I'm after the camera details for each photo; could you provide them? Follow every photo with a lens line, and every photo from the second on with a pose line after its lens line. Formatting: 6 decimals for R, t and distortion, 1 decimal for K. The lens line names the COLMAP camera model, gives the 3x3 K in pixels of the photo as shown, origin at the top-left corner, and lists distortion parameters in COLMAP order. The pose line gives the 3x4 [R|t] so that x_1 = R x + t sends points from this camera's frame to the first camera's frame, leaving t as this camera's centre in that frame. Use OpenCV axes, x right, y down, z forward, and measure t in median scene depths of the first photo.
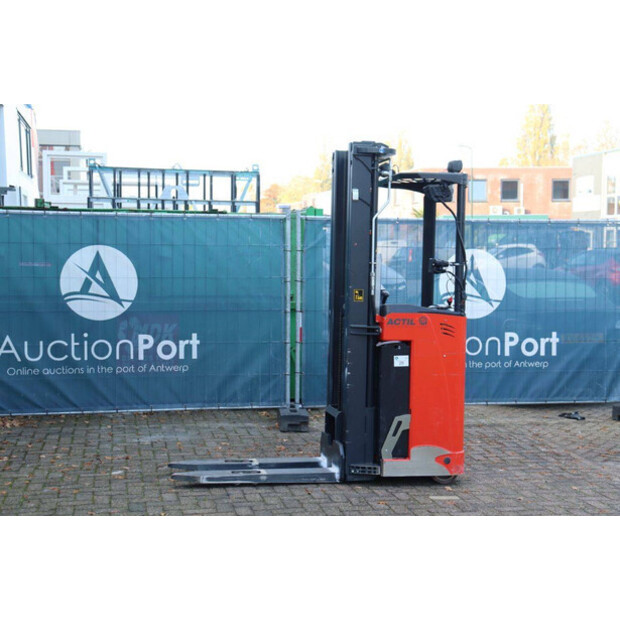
lens RADIAL K [[998.9, 0, 310.0], [0, 998.9, 310.0], [0, 0, 1]] dist [0.149177, 0.051414]
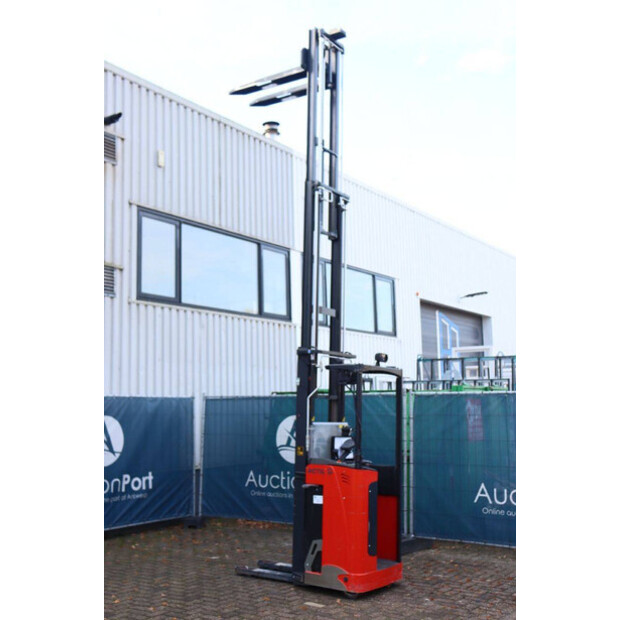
lens RADIAL K [[747.5, 0, 310.0], [0, 747.5, 310.0], [0, 0, 1]] dist [-0.055001, 0.304191]
pose [[0.695576, -0.105816, -0.710617, 0.723724], [-0.034500, 0.983034, -0.180151, -0.018217], [0.717624, 0.149825, 0.680124, 0.205548]]
